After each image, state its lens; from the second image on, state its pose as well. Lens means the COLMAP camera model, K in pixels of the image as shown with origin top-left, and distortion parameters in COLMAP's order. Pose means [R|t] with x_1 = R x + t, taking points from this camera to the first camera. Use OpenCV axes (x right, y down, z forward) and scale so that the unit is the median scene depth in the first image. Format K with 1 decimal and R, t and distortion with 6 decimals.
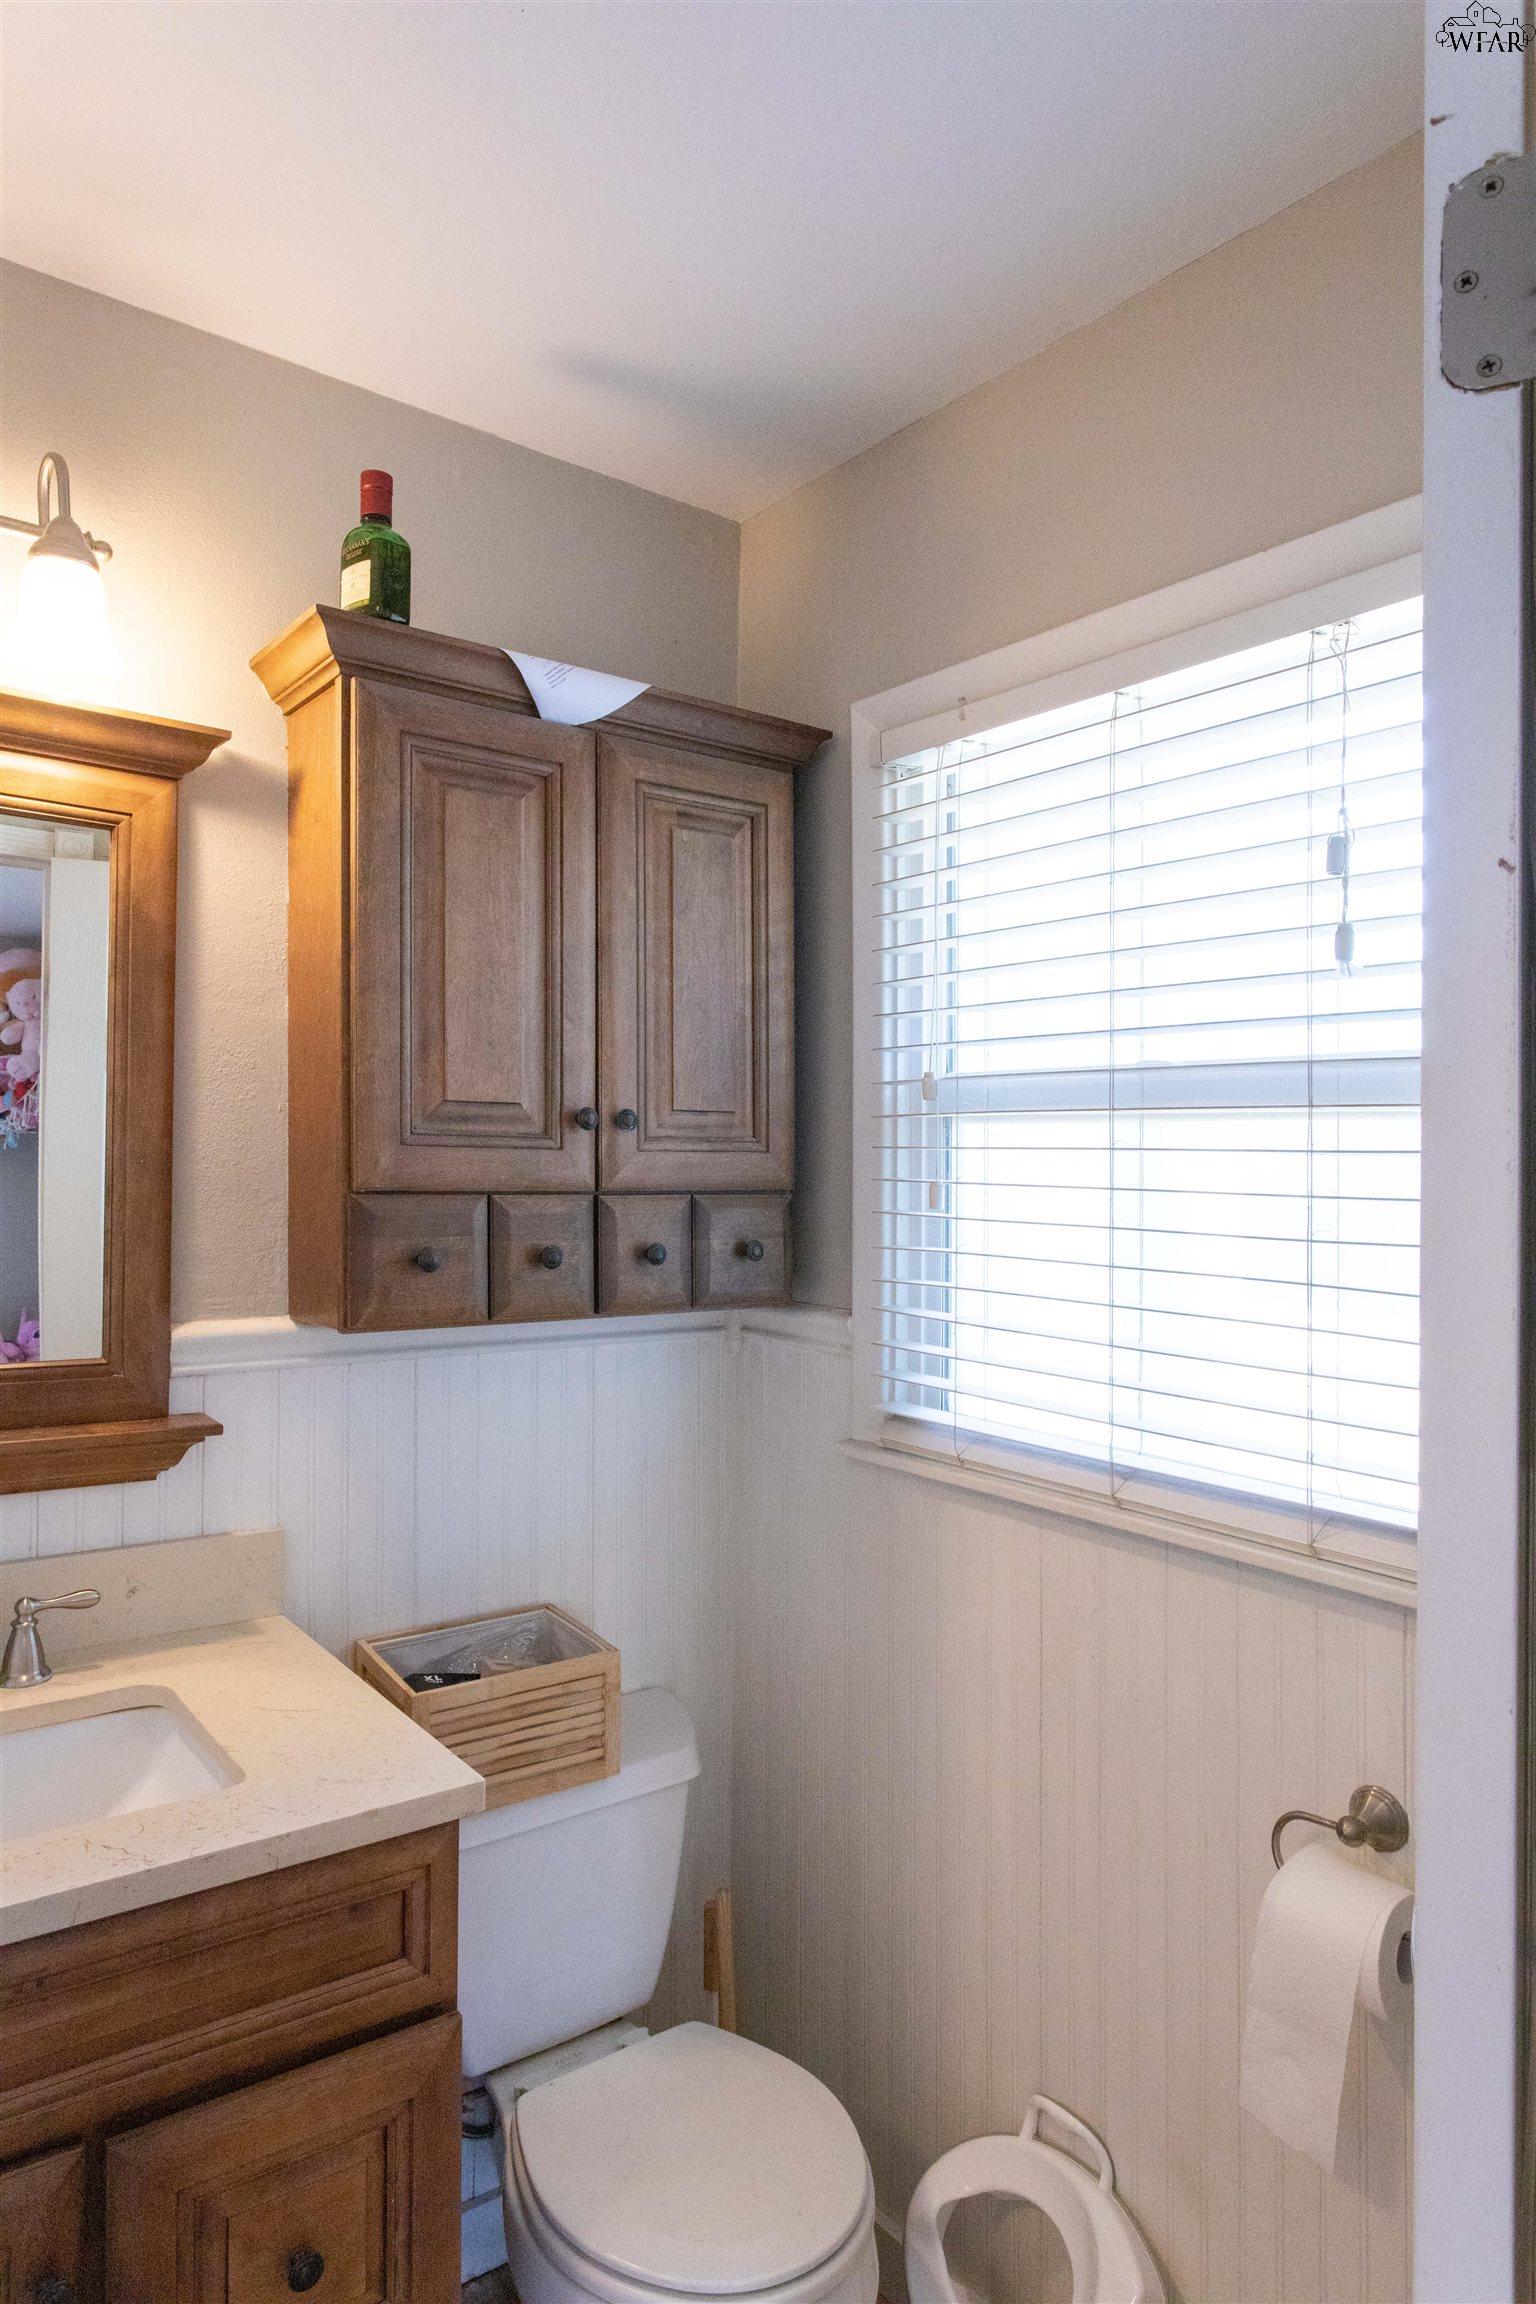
lens RADIAL K [[1419.2, 0, 763.6], [0, 1419.2, 1131.4], [0, 0, 1]] dist [-0.003024, 0.002737]
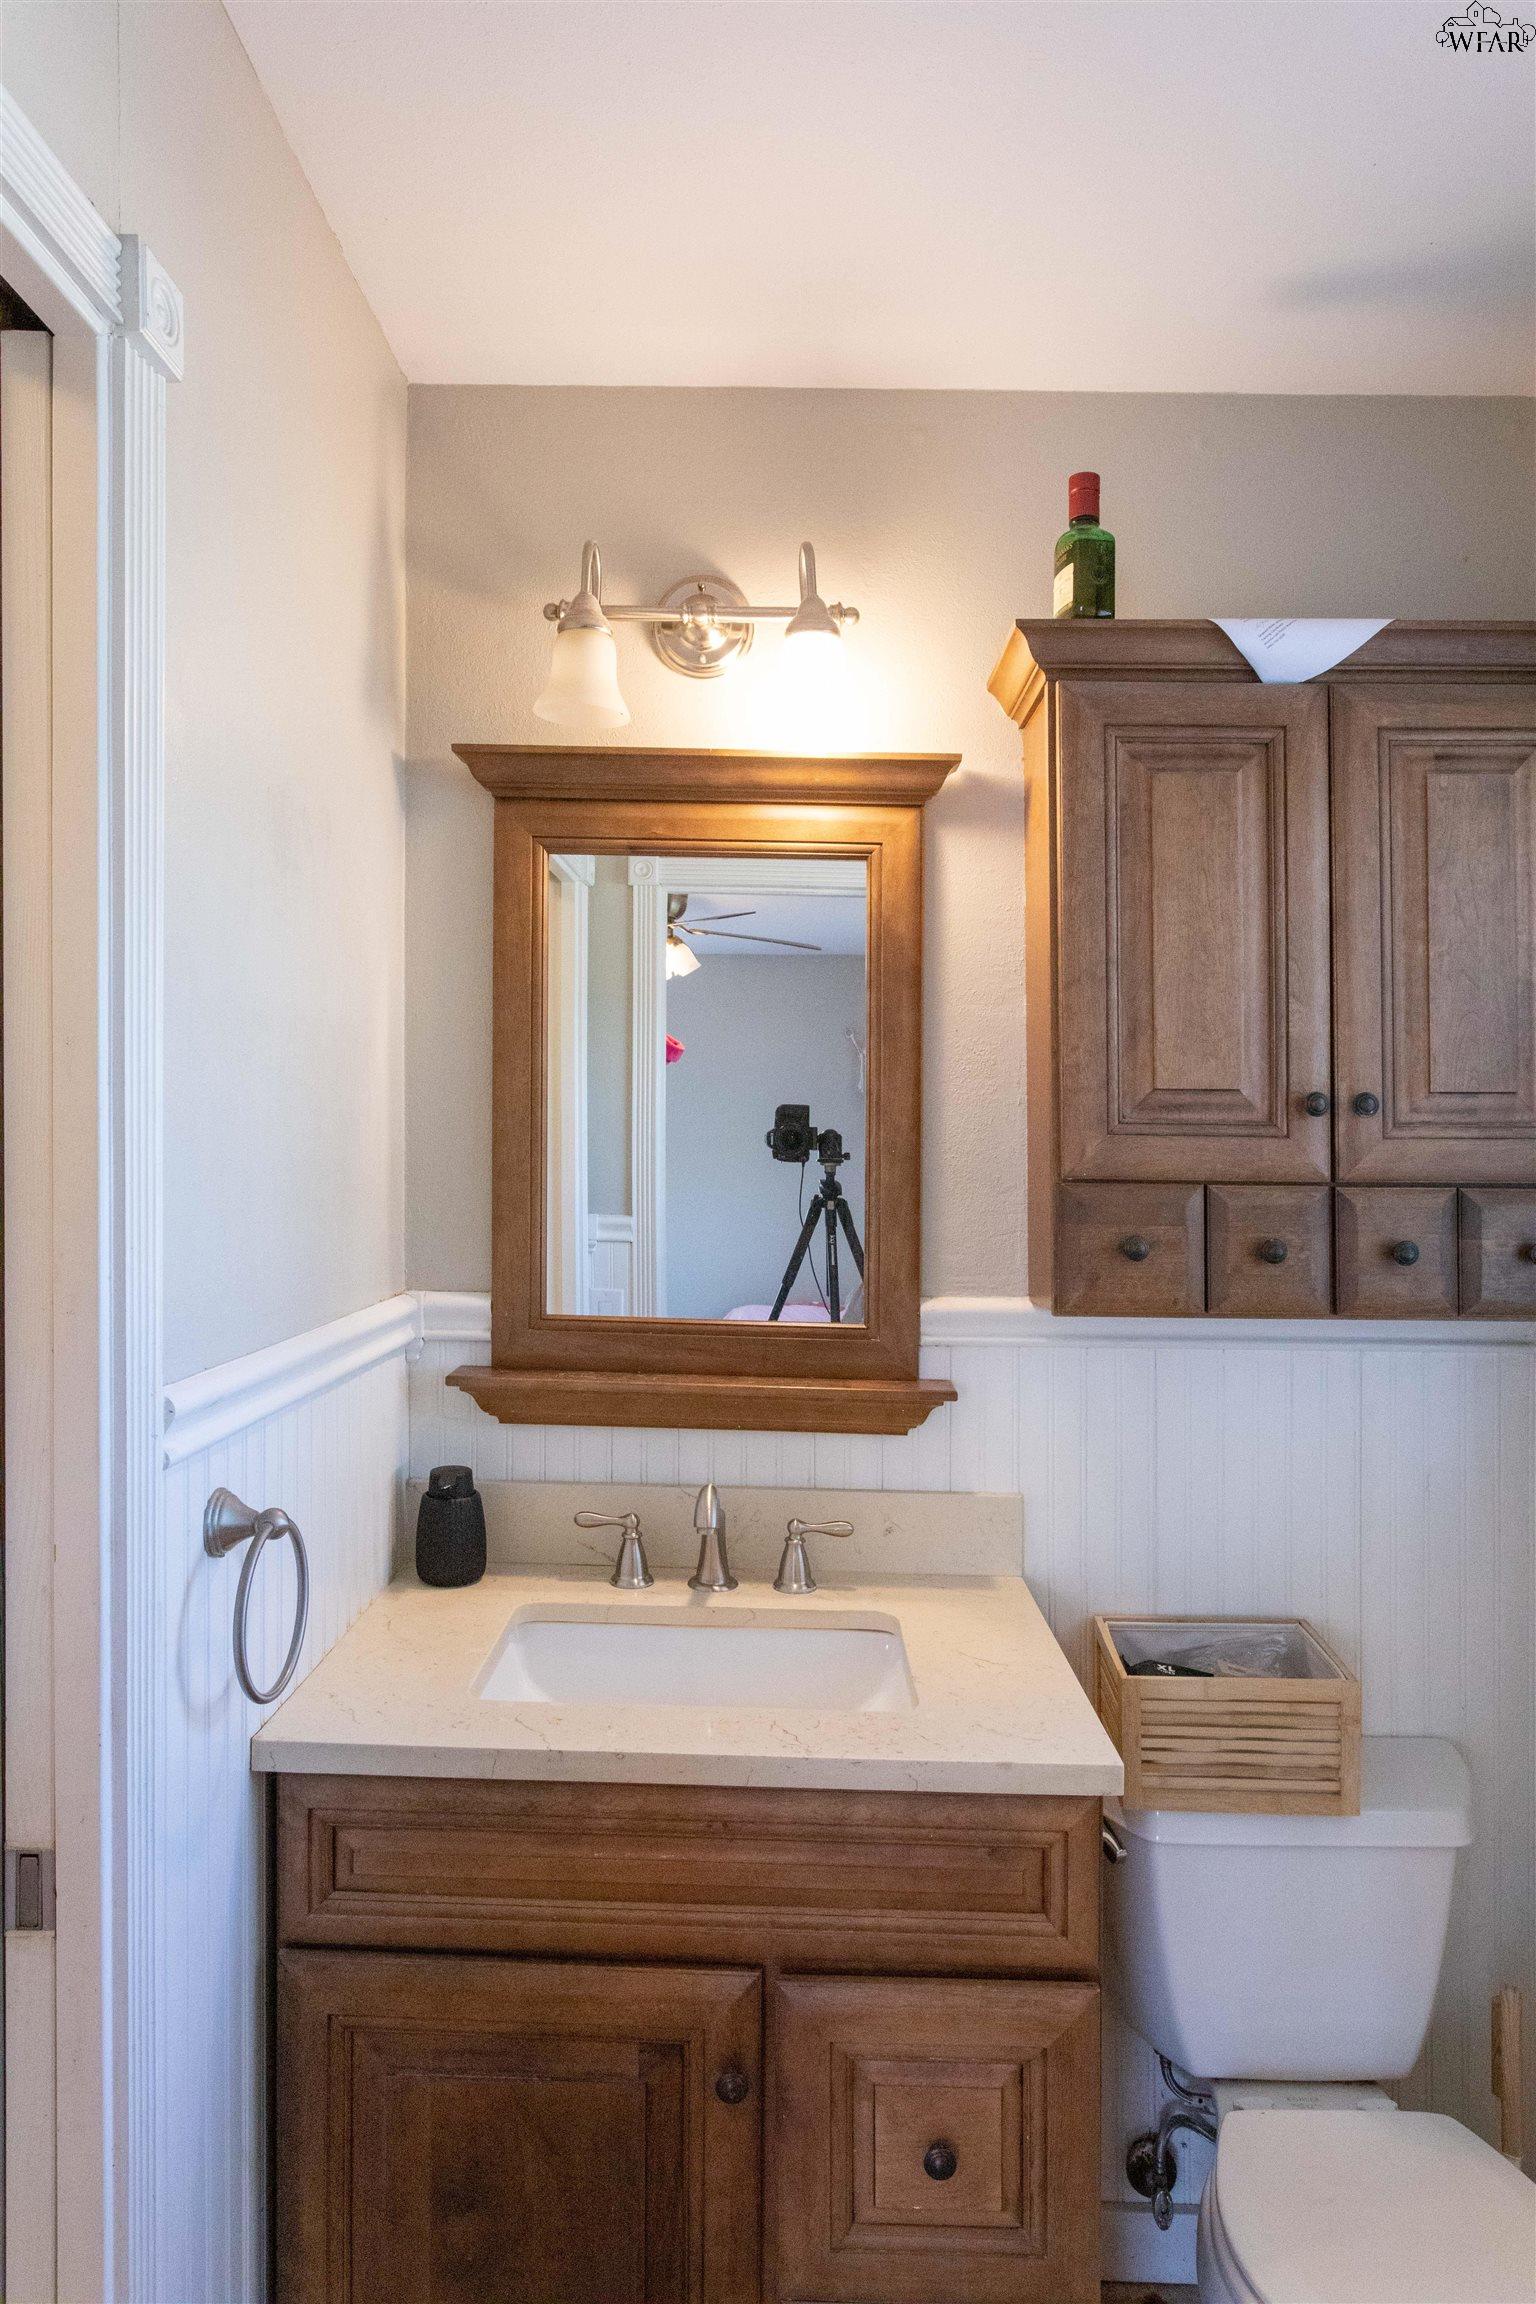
lens RADIAL K [[1420.8, 0, 768.0], [0, 1420.8, 1152.0], [0, 0, 1]] dist [-0.005044, 0.002160]
pose [[0.791292, -0.003978, -0.611426, 0.168178], [0.013355, 0.999853, 0.010779, 0.007885], [0.611293, -0.016695, 0.791228, 0.046646]]
